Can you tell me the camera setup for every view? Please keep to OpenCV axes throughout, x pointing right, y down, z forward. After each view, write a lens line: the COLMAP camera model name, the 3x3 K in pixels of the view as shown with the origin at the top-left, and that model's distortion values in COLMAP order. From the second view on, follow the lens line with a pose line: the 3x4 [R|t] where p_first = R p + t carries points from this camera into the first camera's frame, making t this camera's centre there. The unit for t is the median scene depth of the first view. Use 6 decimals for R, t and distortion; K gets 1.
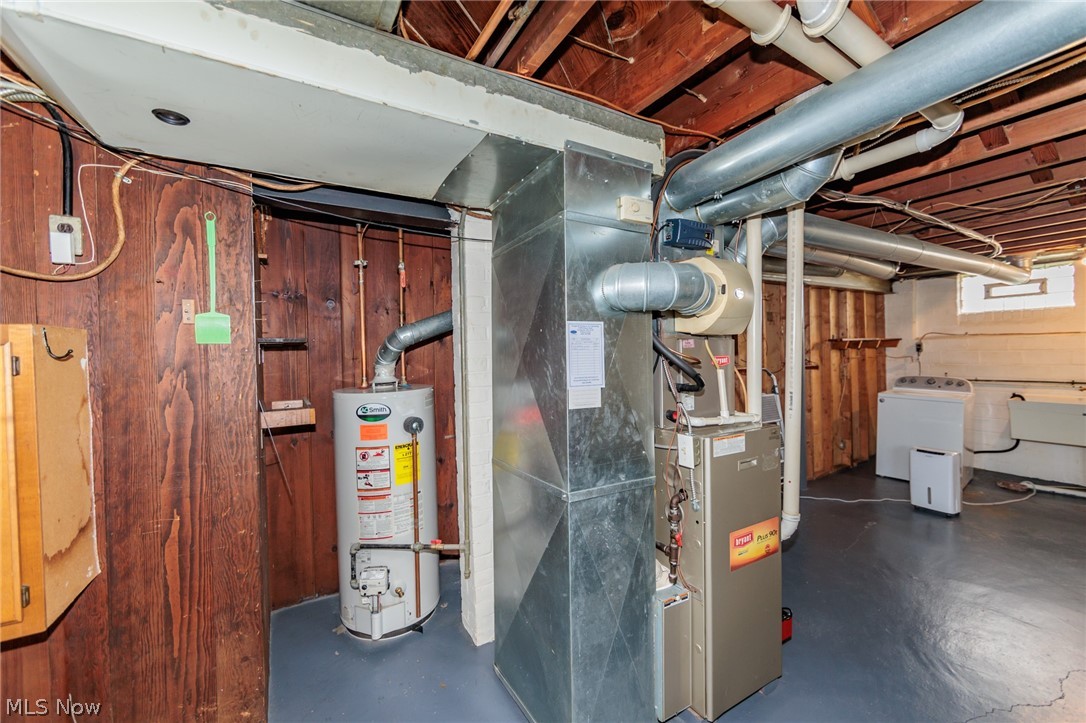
lens RADIAL K [[427.8, 0, 540.3], [0, 427.8, 357.7], [0, 0, 1]] dist [0.002092, 0.000000]
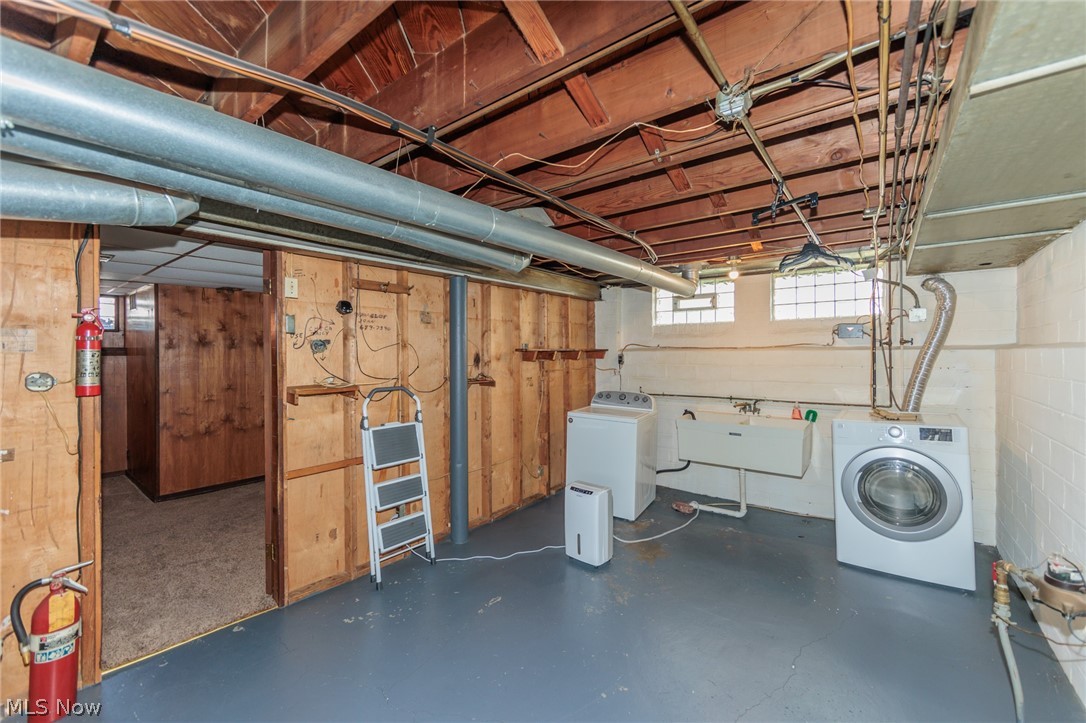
lens RADIAL K [[433.4, 0, 542.8], [0, 433.4, 357.8], [0, 0, 1]] dist [-0.001244, -0.000399]
pose [[0.929749, 0.015201, 0.367879, 0.422867], [-0.013563, 0.999883, -0.007036, -0.020785], [-0.367943, 0.001552, 0.929847, 0.203602]]
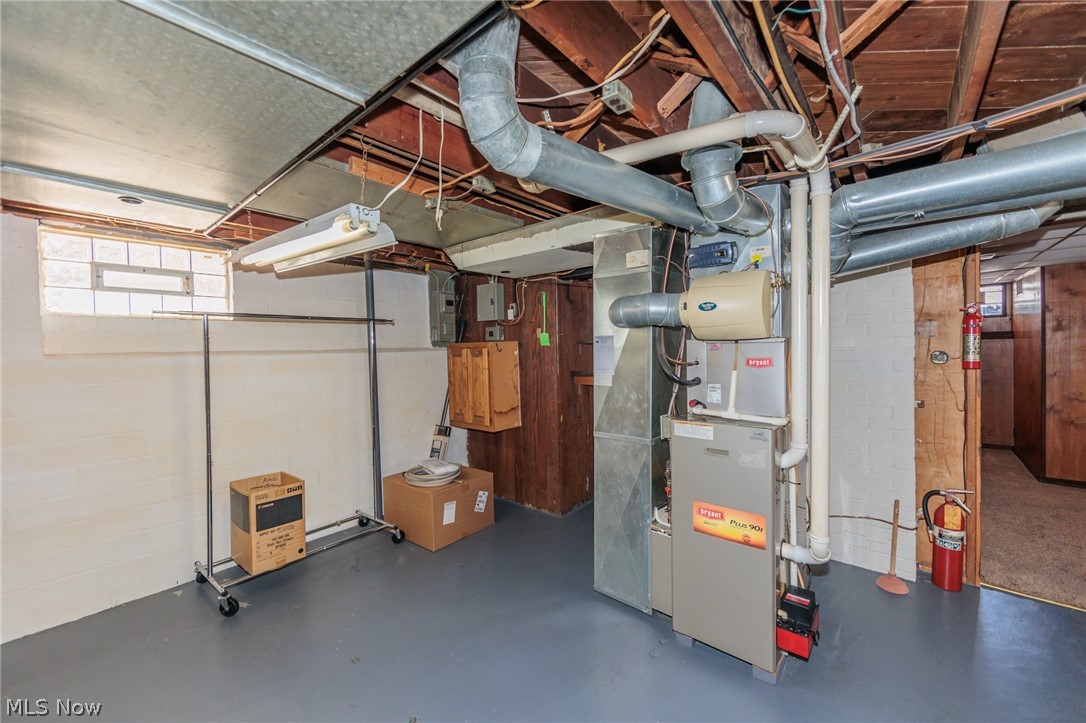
lens RADIAL K [[427.8, 0, 548.1], [0, 427.8, 351.2], [0, 0, 1]] dist [-0.002254, -0.000286]
pose [[0.335483, 0.021920, -0.941791, 0.499177], [0.004410, 0.999682, 0.024838, -0.019885], [0.942036, -0.012486, 0.335280, 0.063137]]
